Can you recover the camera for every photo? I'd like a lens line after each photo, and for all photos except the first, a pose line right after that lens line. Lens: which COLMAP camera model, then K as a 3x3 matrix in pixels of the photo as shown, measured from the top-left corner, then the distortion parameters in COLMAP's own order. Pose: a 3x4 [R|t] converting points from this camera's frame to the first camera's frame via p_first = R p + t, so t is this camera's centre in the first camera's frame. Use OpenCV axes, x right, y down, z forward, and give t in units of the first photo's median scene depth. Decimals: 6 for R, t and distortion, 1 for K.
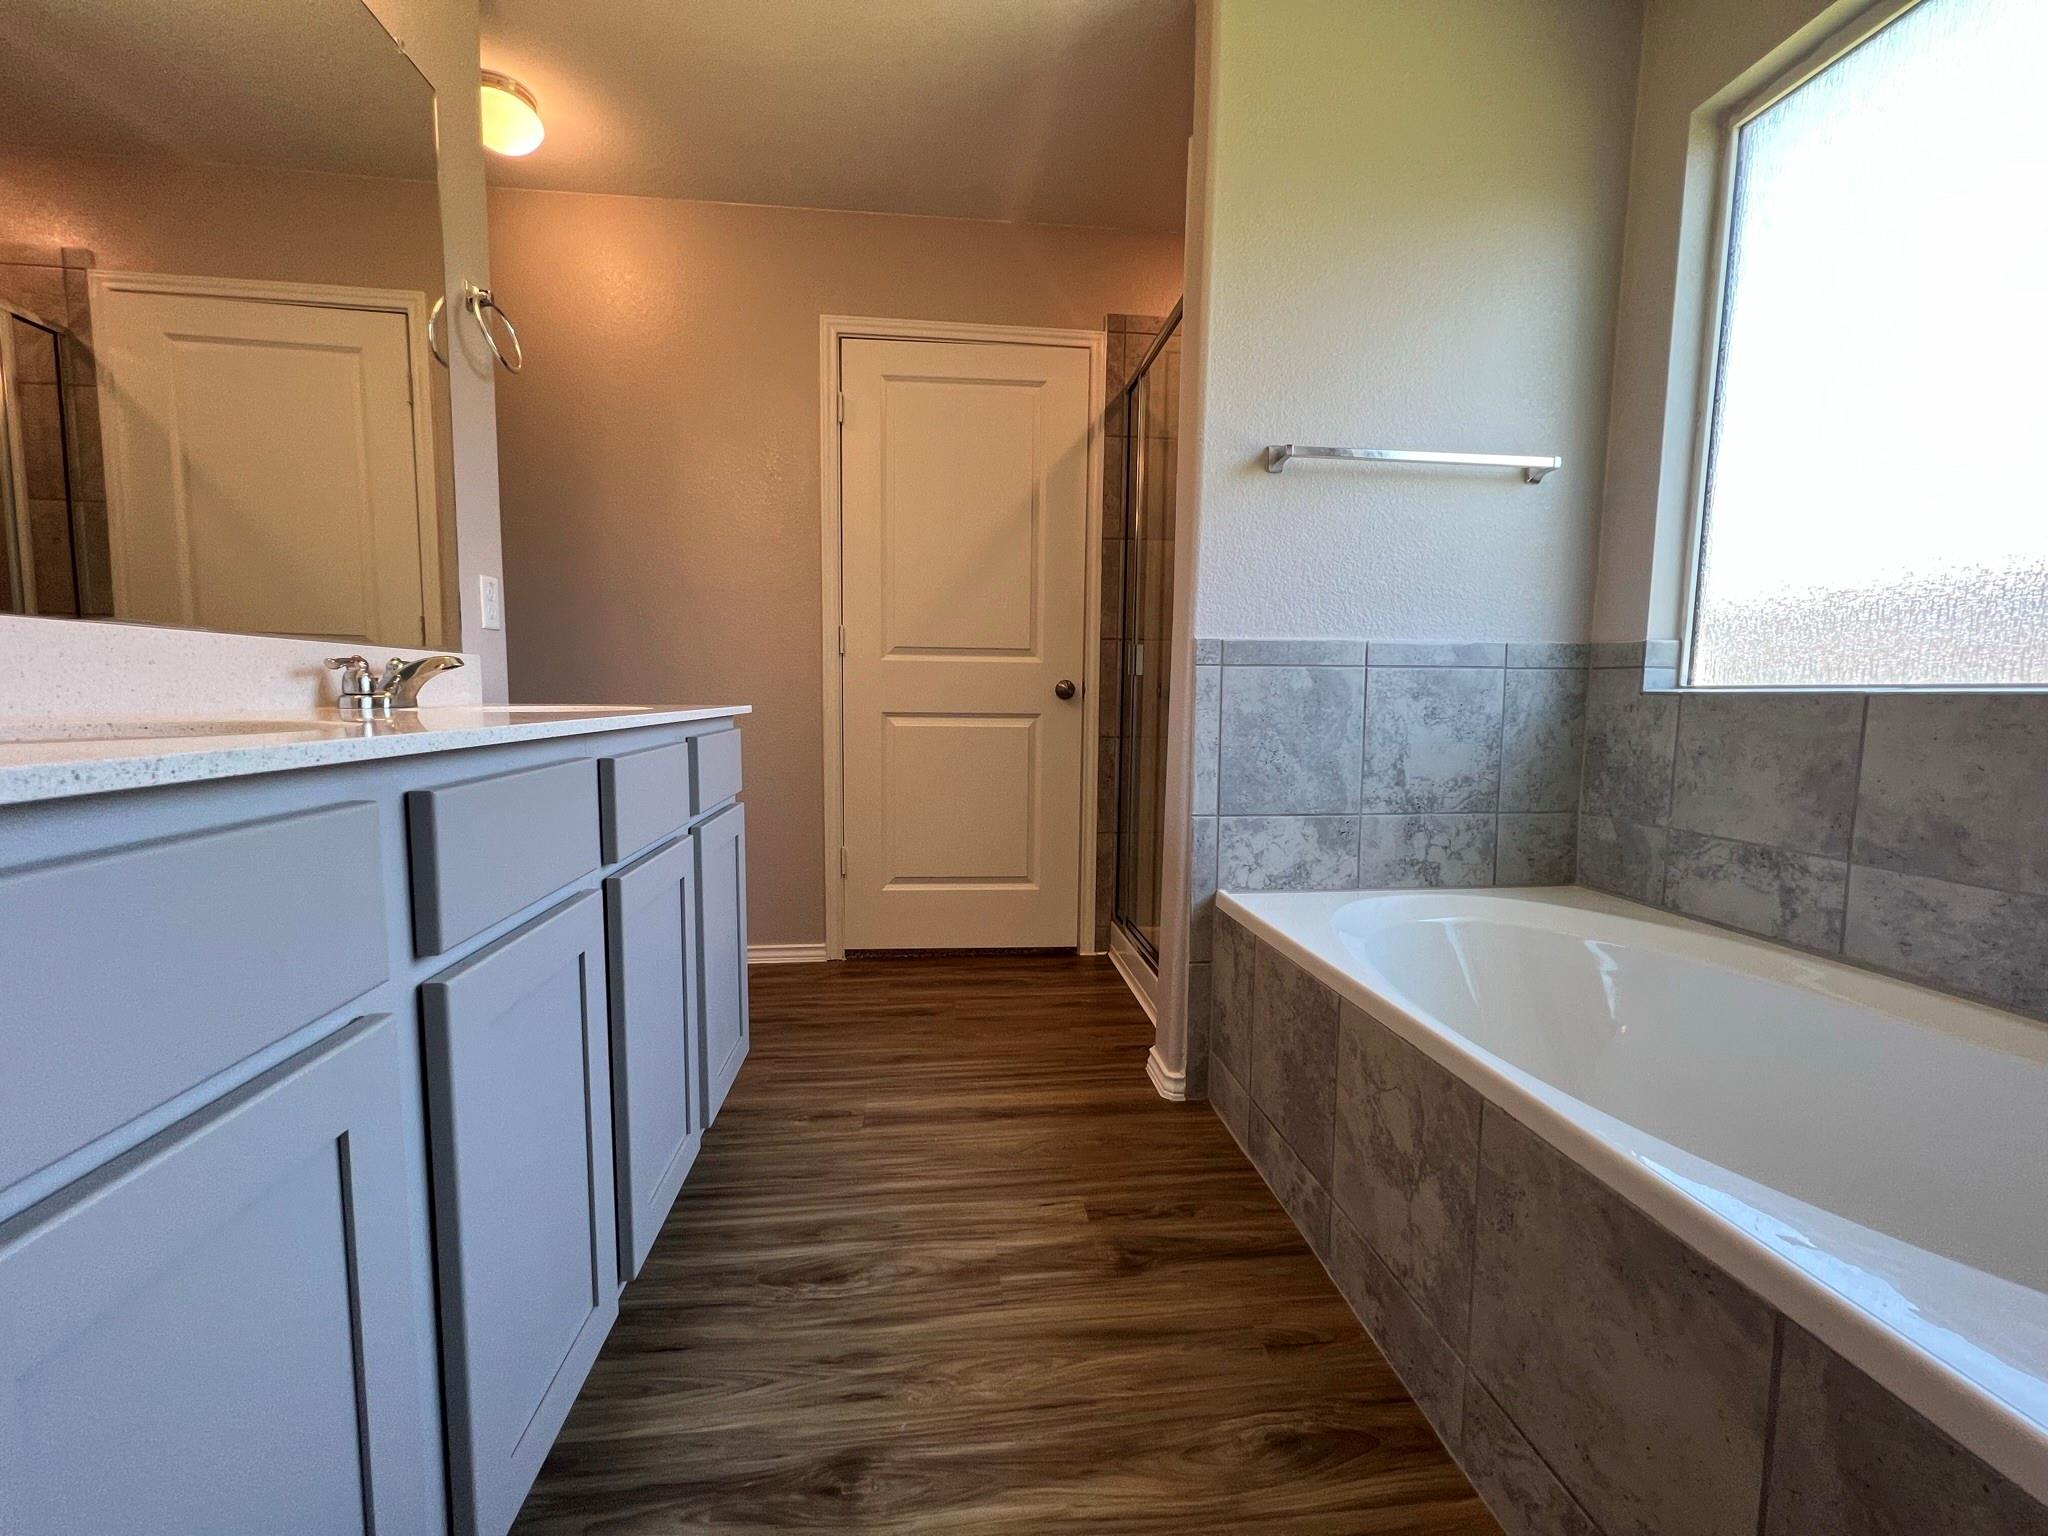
lens RADIAL K [[824.4, 0, 1024.6], [0, 824.4, 782.7], [0, 0, 1]] dist [-0.005464, 0.001745]
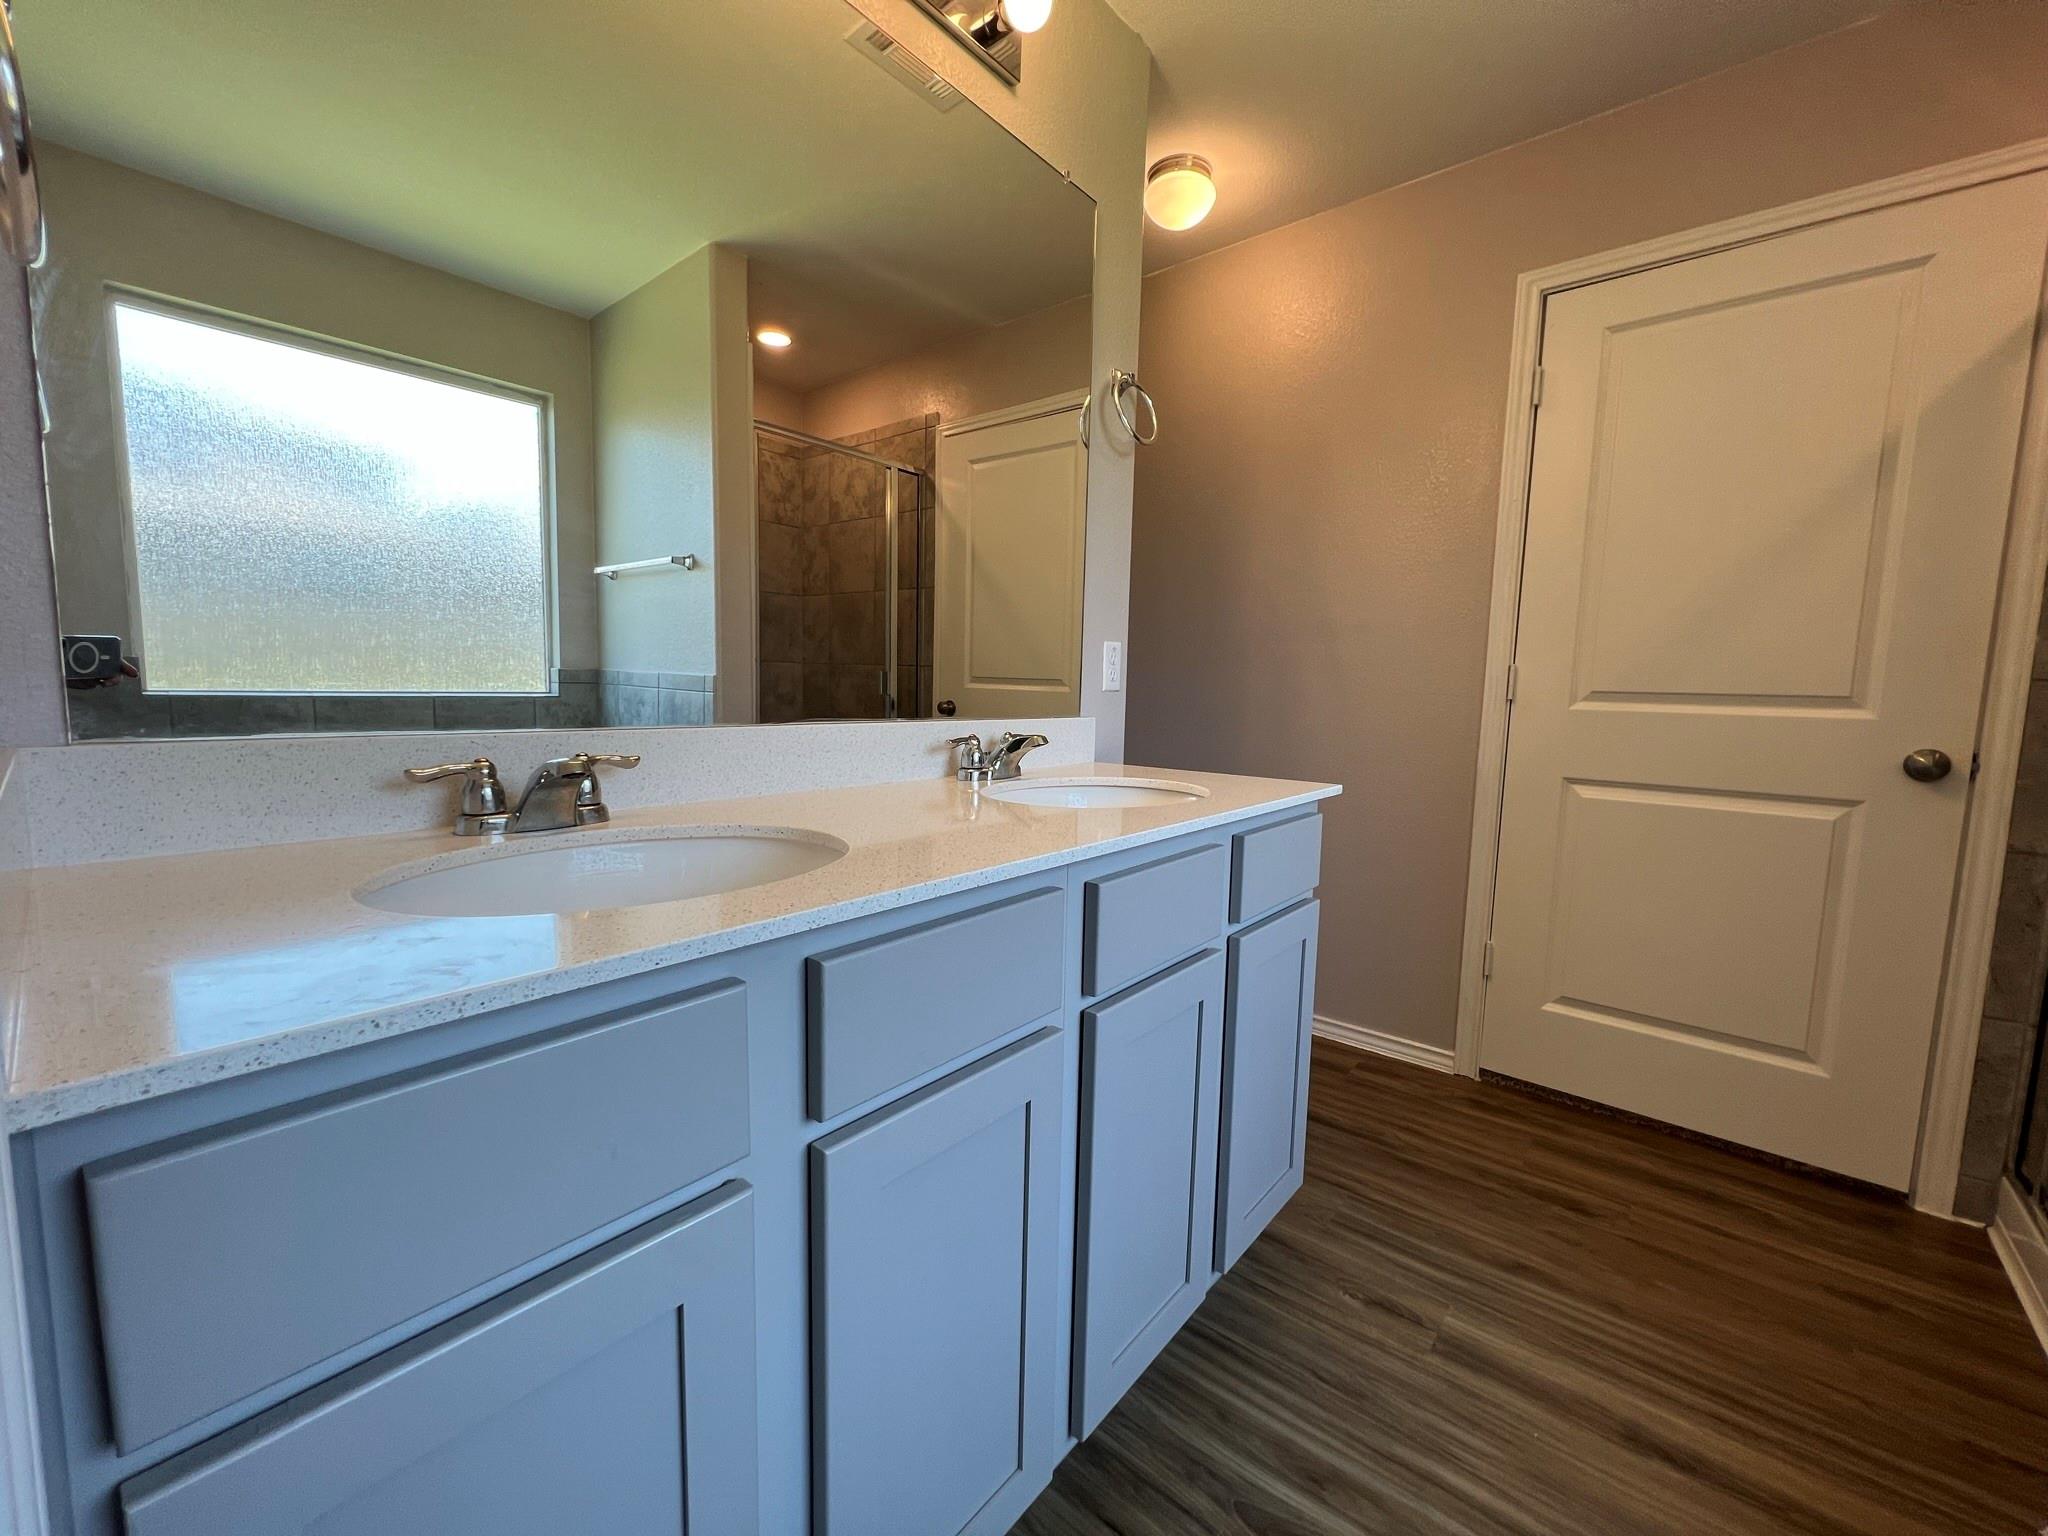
lens RADIAL K [[824.4, 0, 1020.5], [0, 824.4, 768.9], [0, 0, 1]] dist [-0.005464, 0.001745]
pose [[0.681747, 0.082162, -0.726960, 0.051904], [-0.091333, 0.995458, 0.026855, -0.101095], [0.725864, 0.048087, 0.686155, 0.183500]]
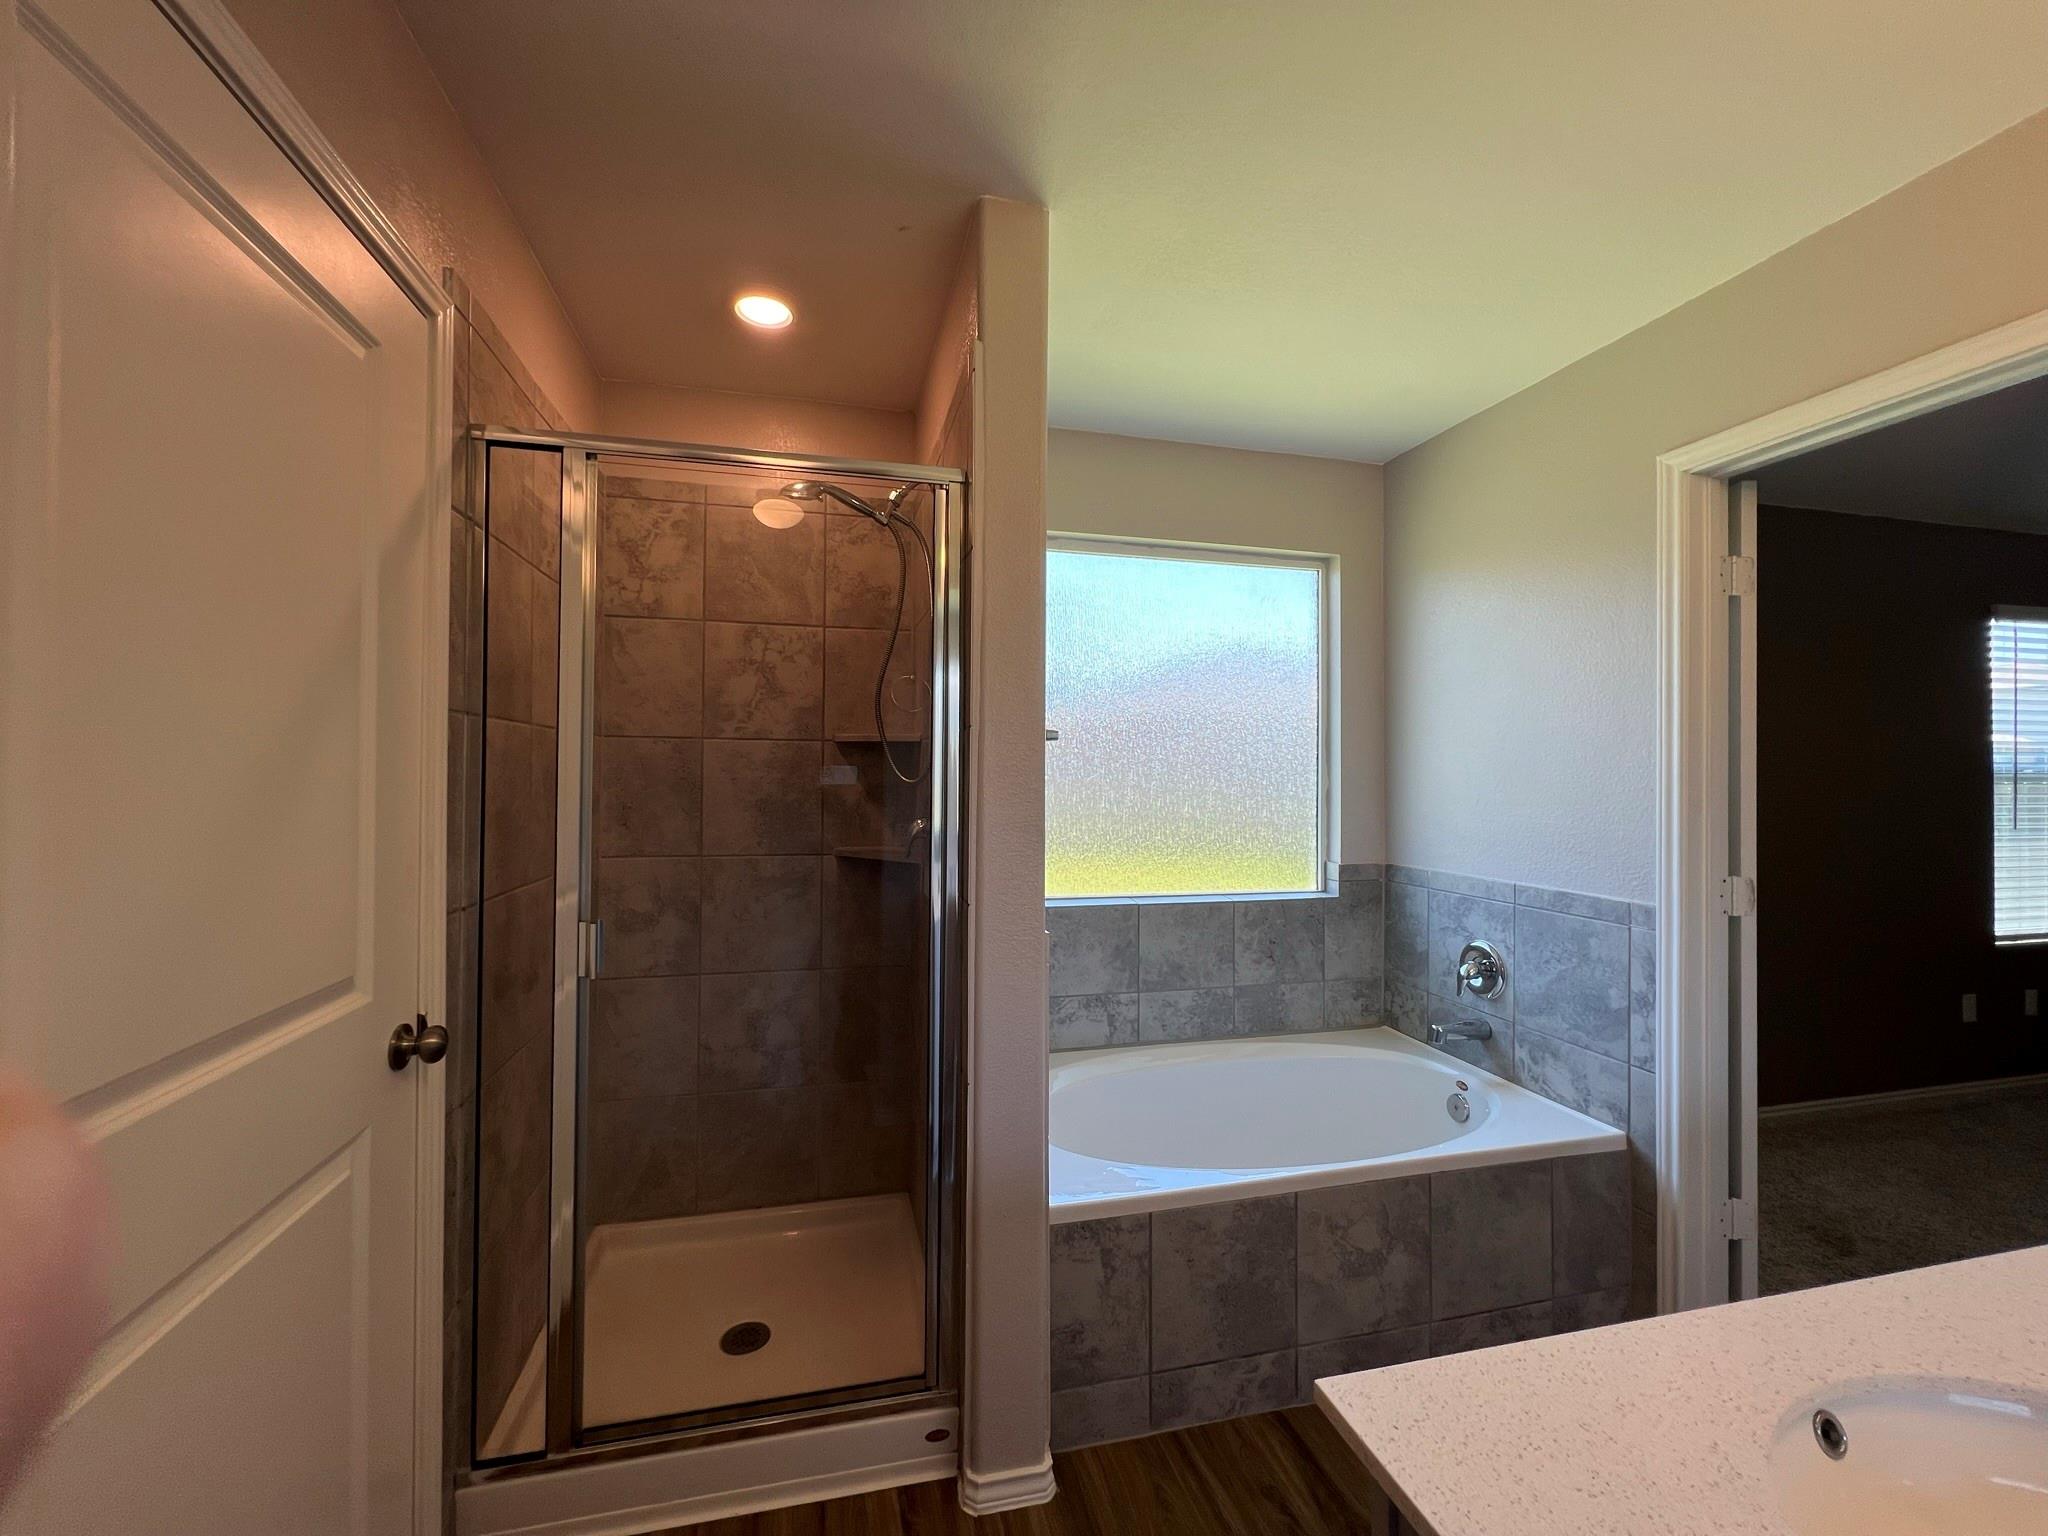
lens RADIAL K [[824.4, 0, 1023.4], [0, 824.4, 765.6], [0, 0, 1]] dist [-0.005464, 0.001745]
pose [[-0.133187, -0.001848, 0.991089, -0.656562], [0.089234, 0.995914, 0.013849, -0.366218], [-0.987066, 0.090283, -0.132478, 1.123221]]
